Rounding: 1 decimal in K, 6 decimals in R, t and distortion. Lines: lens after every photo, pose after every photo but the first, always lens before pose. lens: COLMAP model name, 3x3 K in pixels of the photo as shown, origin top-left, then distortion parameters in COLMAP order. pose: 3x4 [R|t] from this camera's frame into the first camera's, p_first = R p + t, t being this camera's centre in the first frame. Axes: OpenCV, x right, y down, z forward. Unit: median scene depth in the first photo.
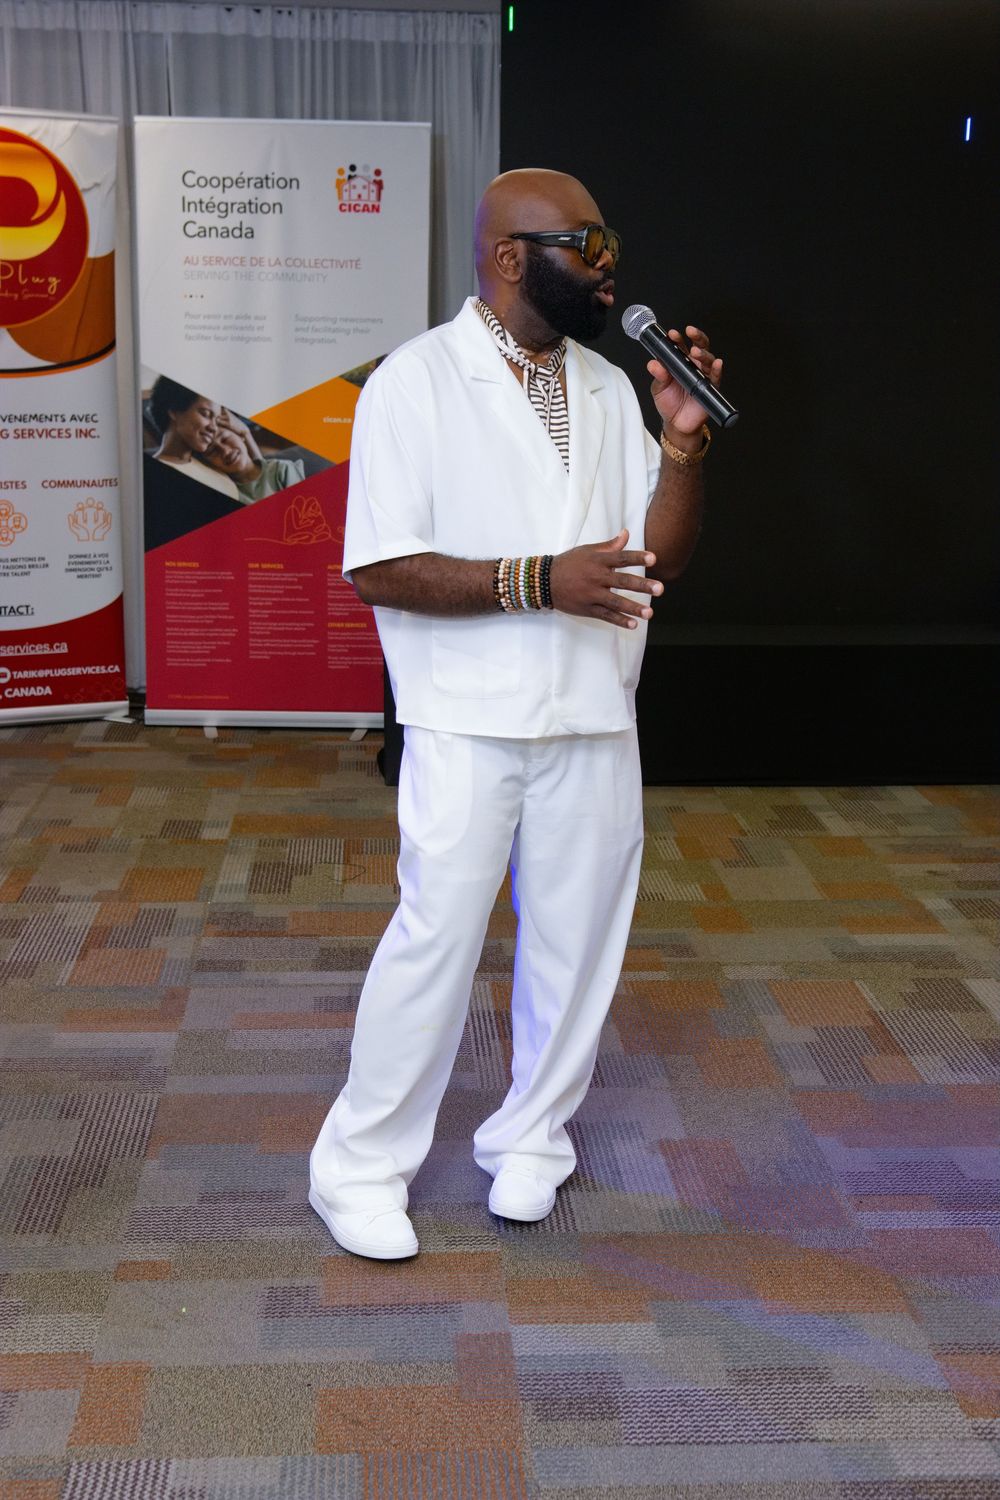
lens RADIAL K [[1940.5, 0, 494.6], [0, 1940.5, 741.8], [0, 0, 1]] dist [0.072178, 0.000000]
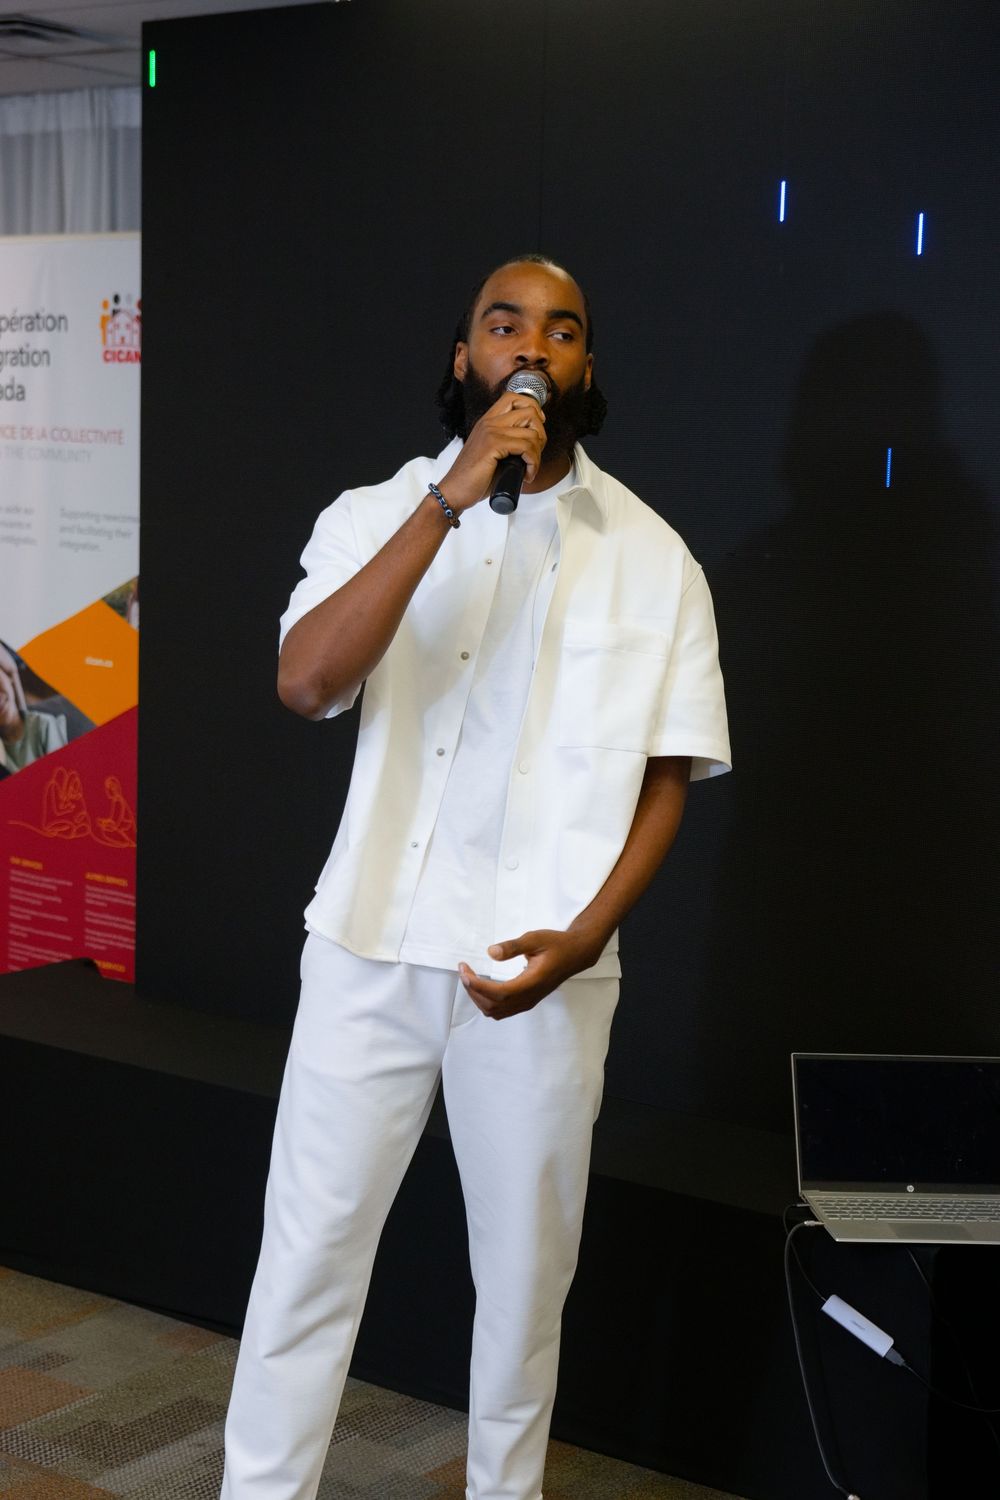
lens RADIAL K [[2467.4, 0, 502.2], [0, 2467.4, 752.3], [0, 0, 1]] dist [0.075088, 0.000000]
pose [[0.769643, 0.088786, -0.632272, 0.577203], [-0.154800, 0.986686, -0.049877, -0.114371], [0.619425, 0.136263, 0.773140, 0.431691]]
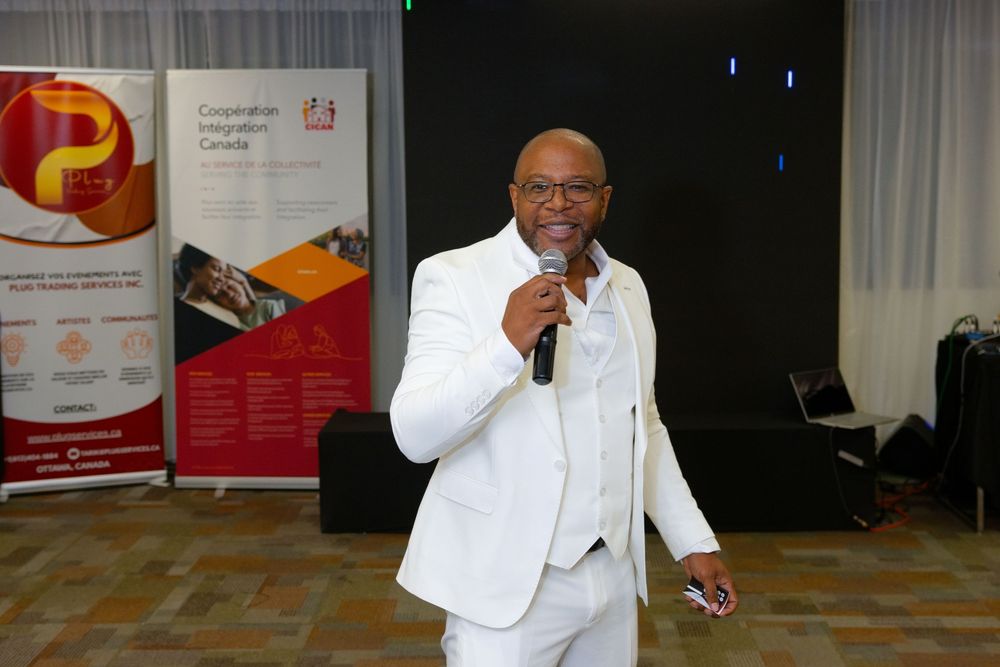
lens RADIAL K [[1459.7, 0, 505.4], [0, 1459.7, 322.9], [0, 0, 1]] dist [0.075766, 0.000000]
pose [[0.996604, -0.013202, -0.081282, 0.151378], [0.004644, 0.994504, -0.104591, -0.015865], [0.082217, 0.103859, 0.991188, -0.043735]]
